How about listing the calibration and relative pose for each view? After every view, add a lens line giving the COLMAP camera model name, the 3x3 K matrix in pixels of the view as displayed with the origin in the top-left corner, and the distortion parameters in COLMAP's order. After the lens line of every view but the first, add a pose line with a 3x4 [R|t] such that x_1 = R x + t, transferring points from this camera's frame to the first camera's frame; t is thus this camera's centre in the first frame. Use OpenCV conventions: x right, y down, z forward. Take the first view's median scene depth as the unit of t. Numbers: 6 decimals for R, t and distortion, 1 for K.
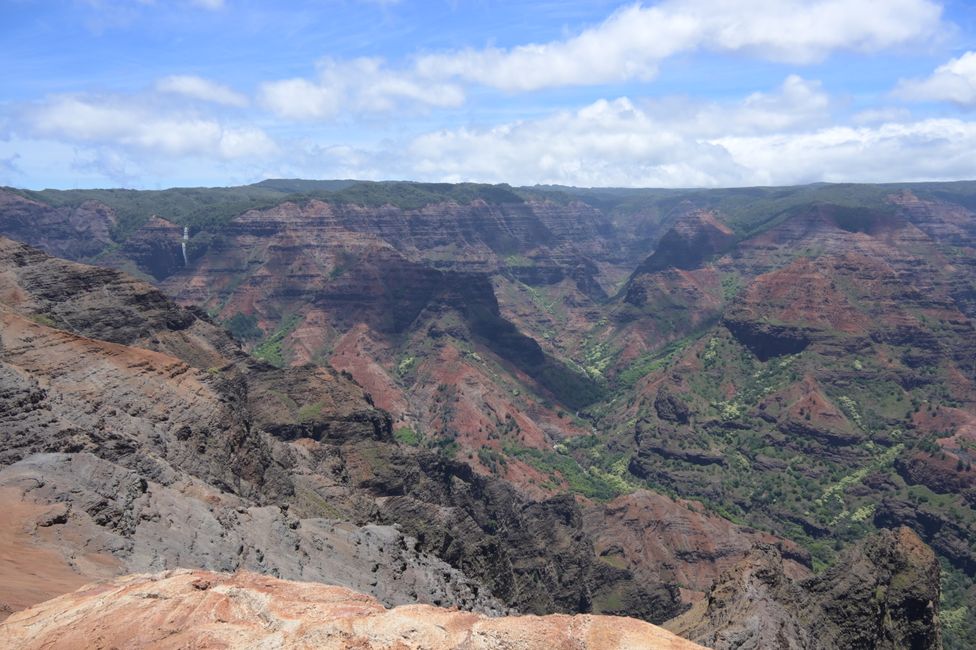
lens RADIAL K [[740.3, 0, 488.0], [0, 740.3, 325.0], [0, 0, 1]] dist [0.013683, 0.001037]
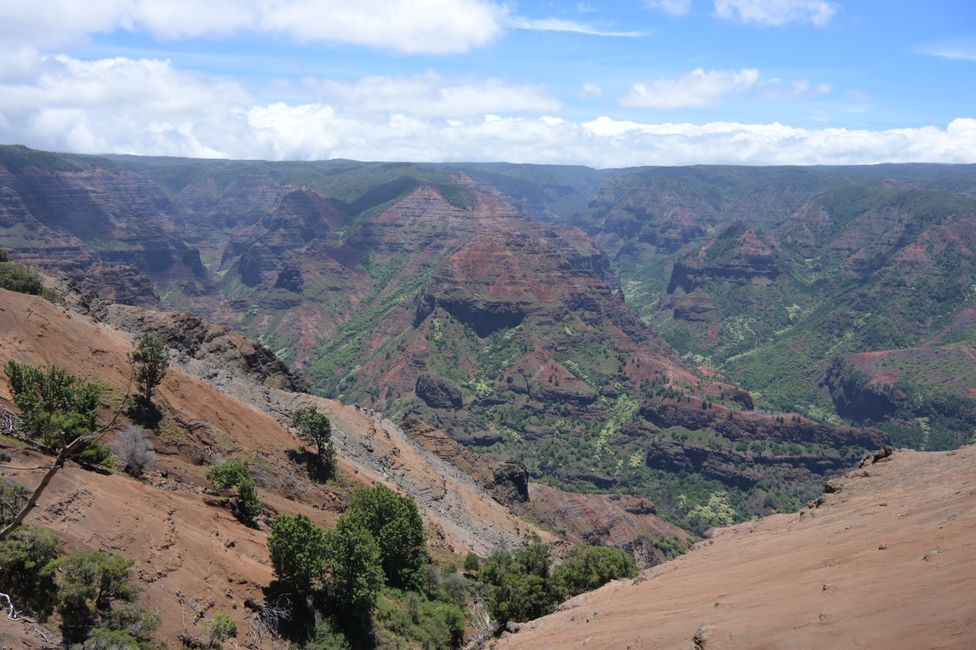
lens RADIAL K [[740.3, 0, 488.0], [0, 740.3, 325.0], [0, 0, 1]] dist [0.013683, 0.001037]
pose [[0.777895, -0.100090, 0.620371, -0.303289], [0.076332, 0.994974, 0.064813, -0.038918], [-0.623740, -0.003063, 0.781626, 0.194841]]
